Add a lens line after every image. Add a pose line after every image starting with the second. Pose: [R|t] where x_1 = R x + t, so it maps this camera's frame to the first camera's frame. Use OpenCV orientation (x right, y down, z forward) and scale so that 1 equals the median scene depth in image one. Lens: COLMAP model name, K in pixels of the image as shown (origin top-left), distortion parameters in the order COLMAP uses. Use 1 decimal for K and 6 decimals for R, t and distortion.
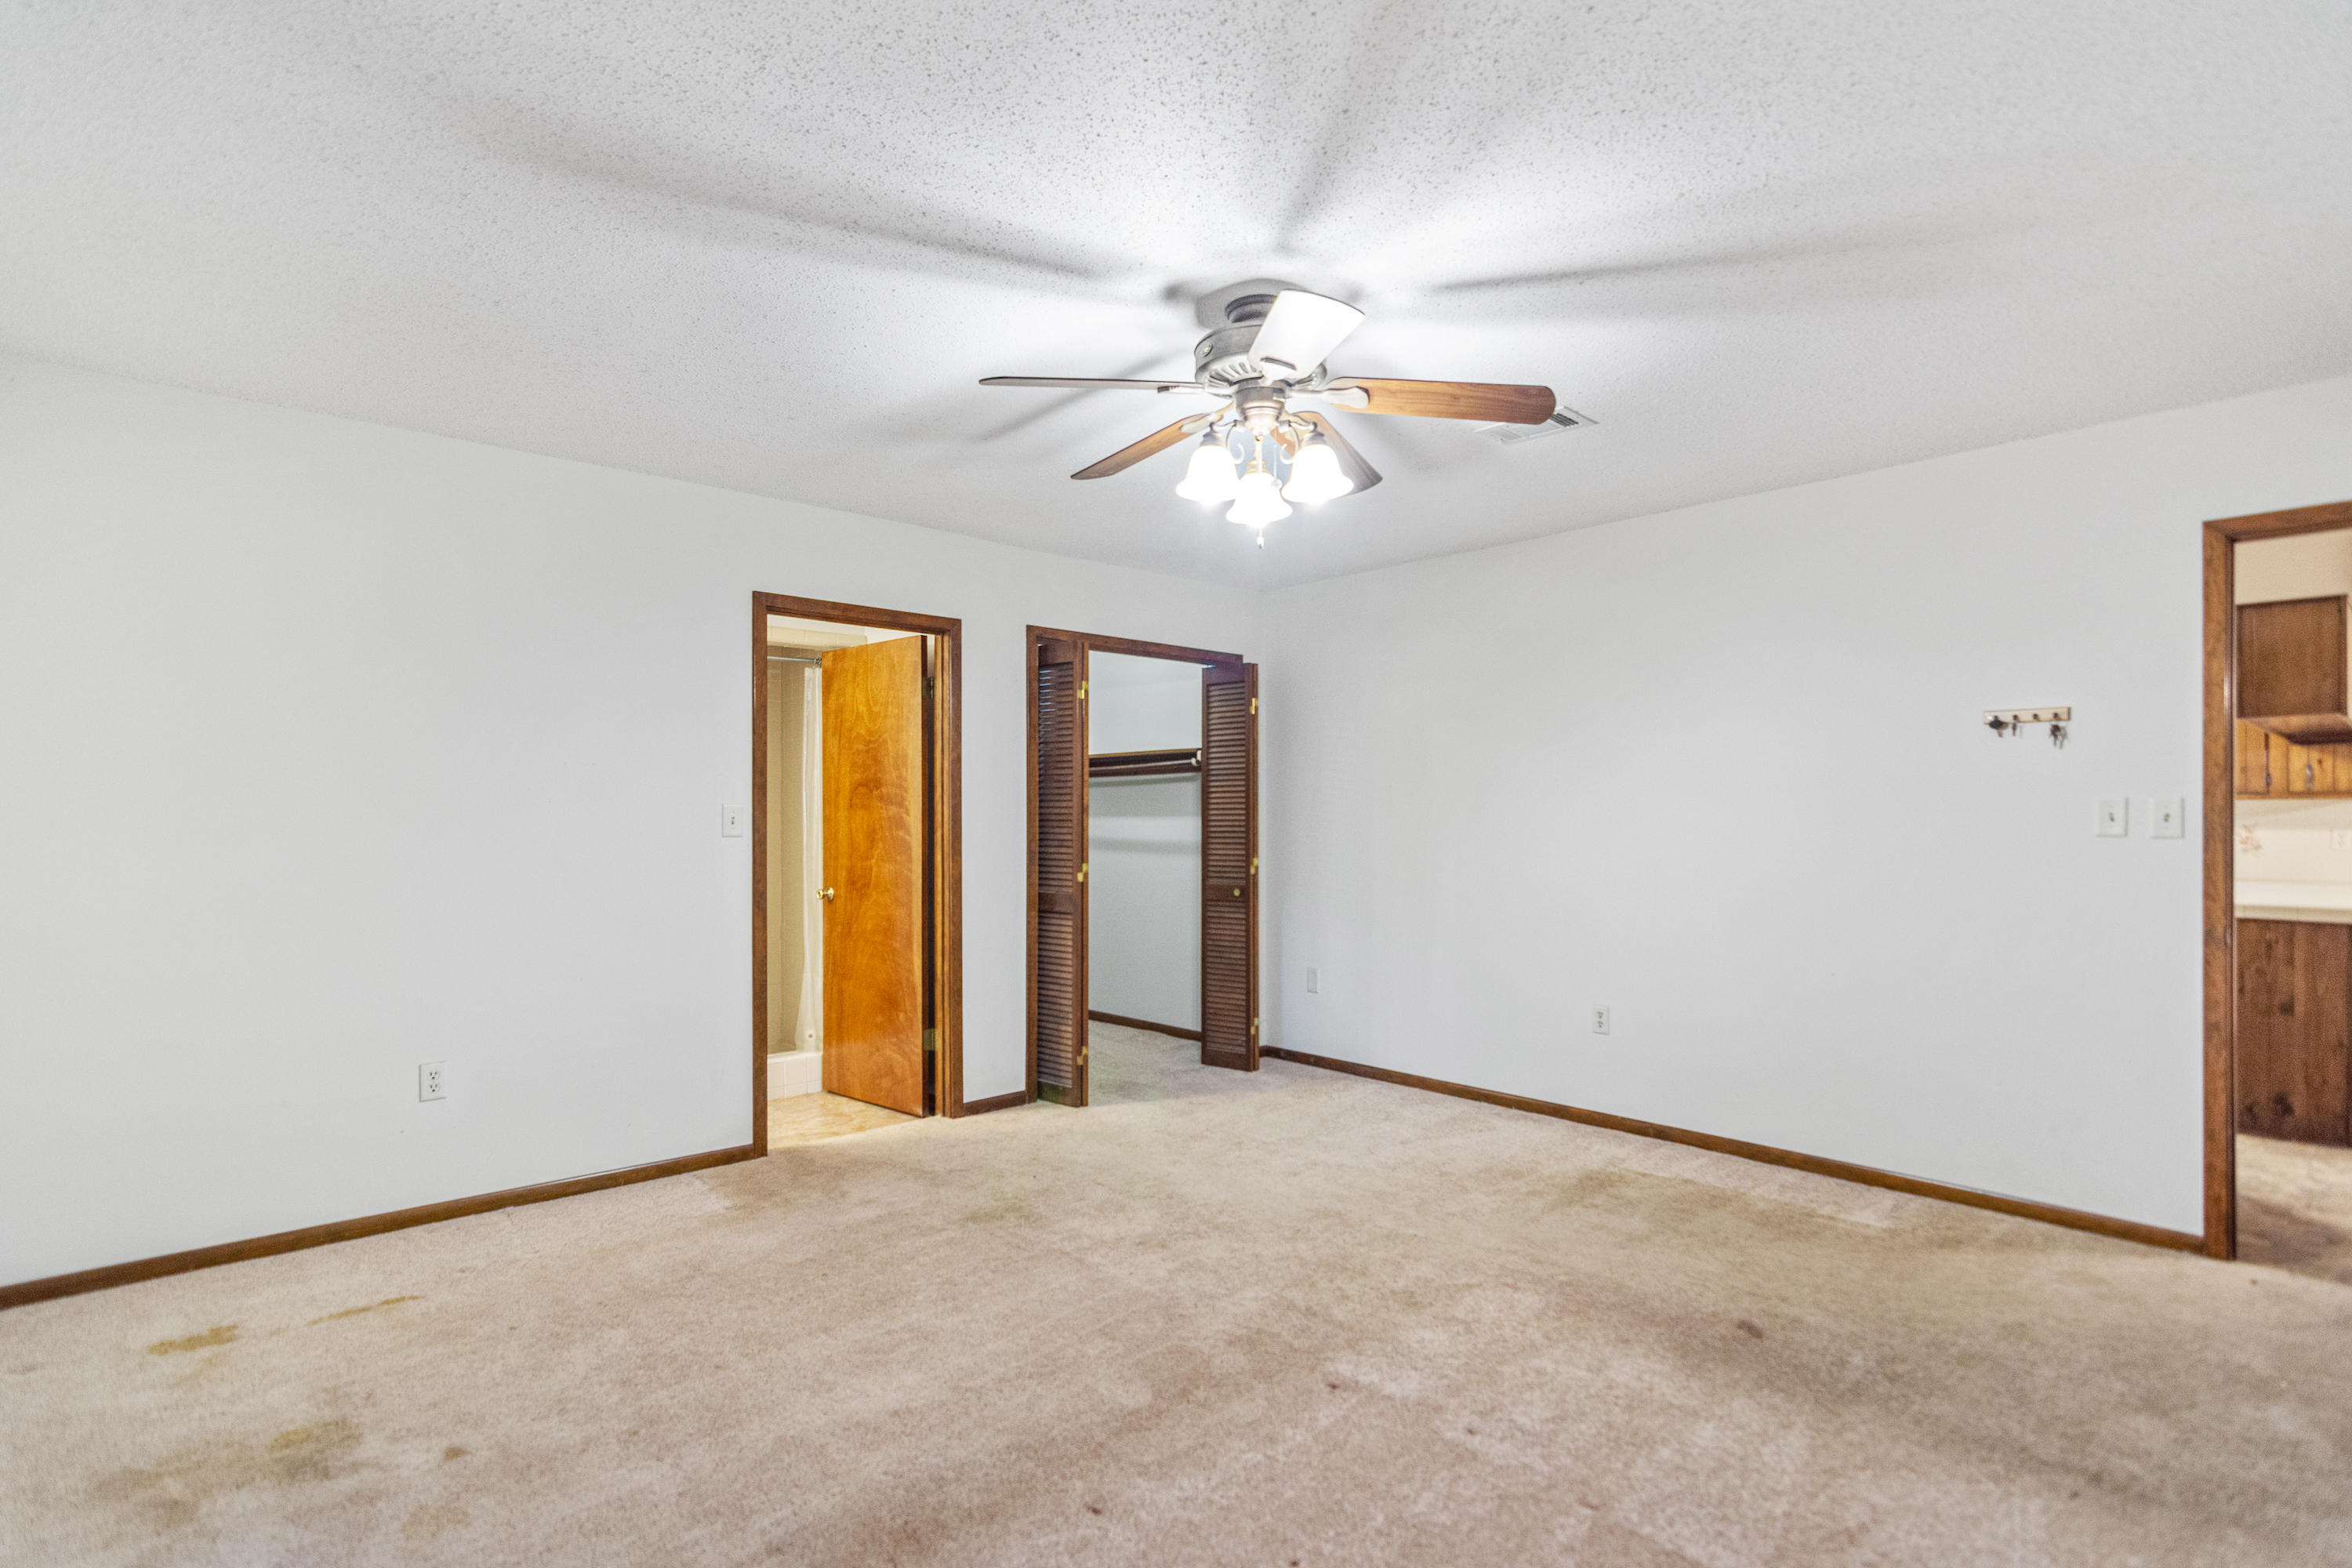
lens RADIAL K [[1135.1, 0, 1172.2], [0, 1135.1, 819.3], [0, 0, 1]] dist [0.001106, 0.000460]
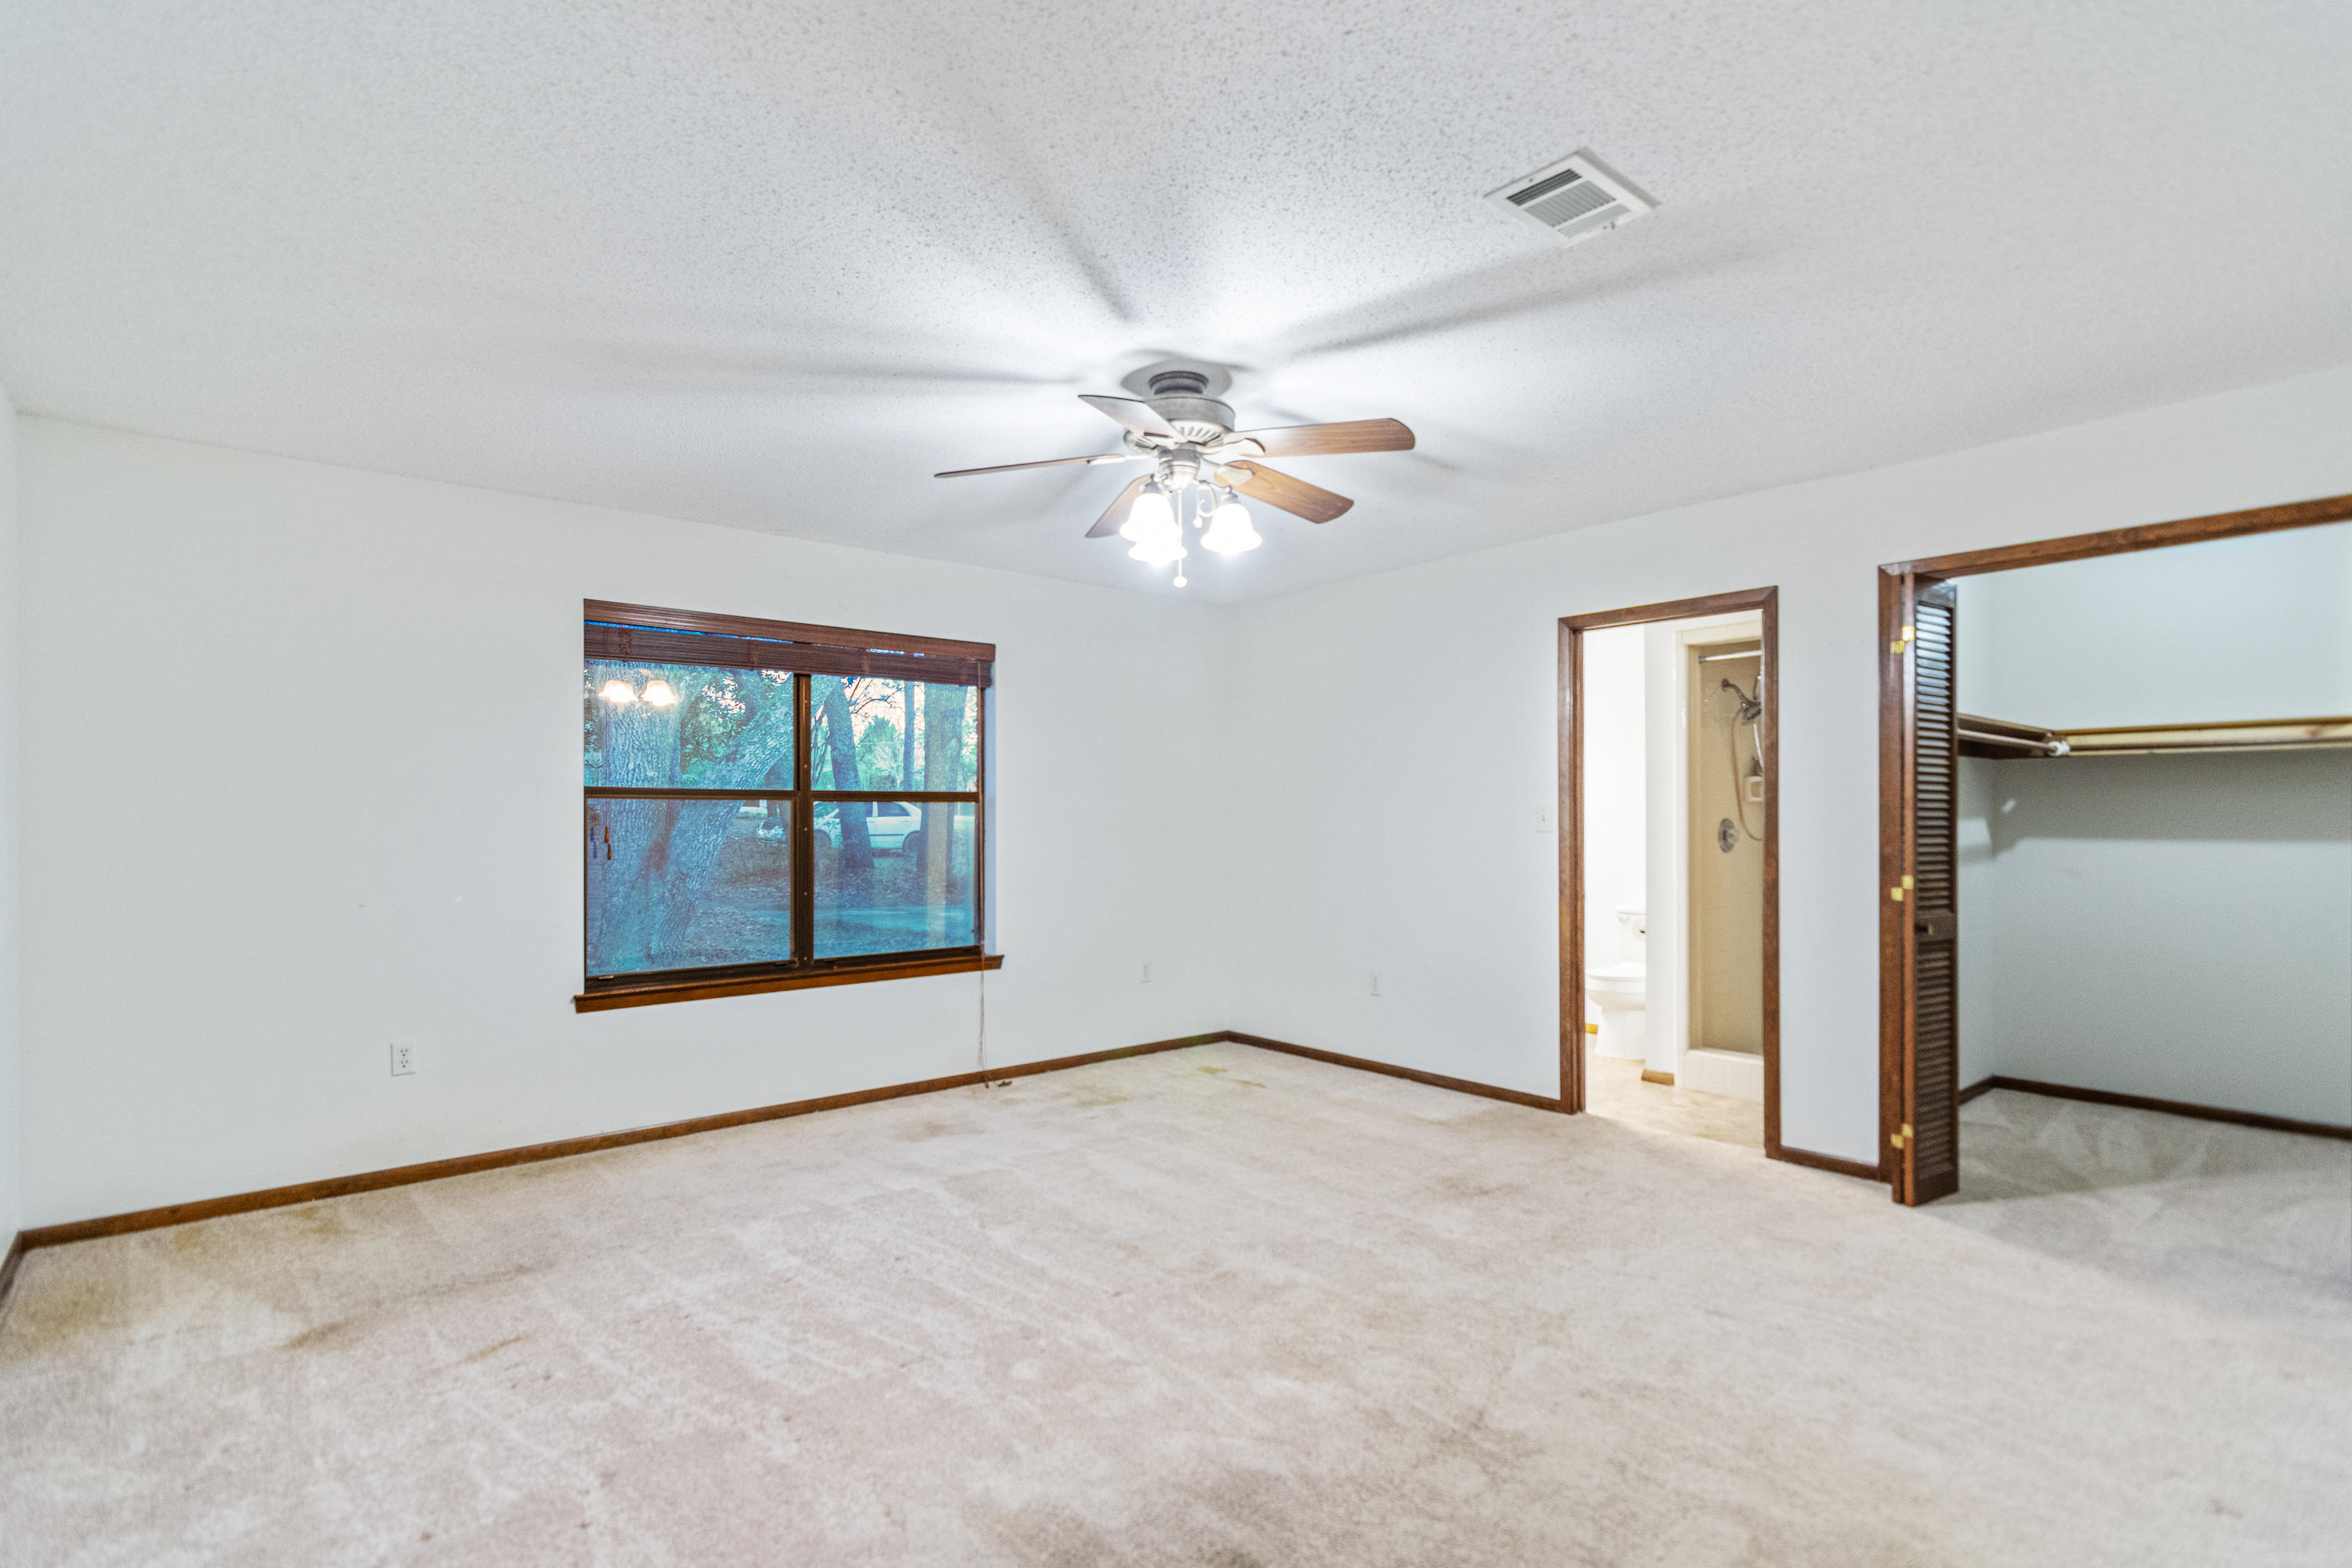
lens RADIAL K [[1135.1, 0, 1172.2], [0, 1135.1, 819.3], [0, 0, 1]] dist [0.001106, 0.000460]
pose [[-0.017325, 0.006119, -0.999831, 0.977159], [0.003524, 0.999975, 0.006058, -0.004109], [0.999844, -0.003419, -0.017346, 0.794707]]
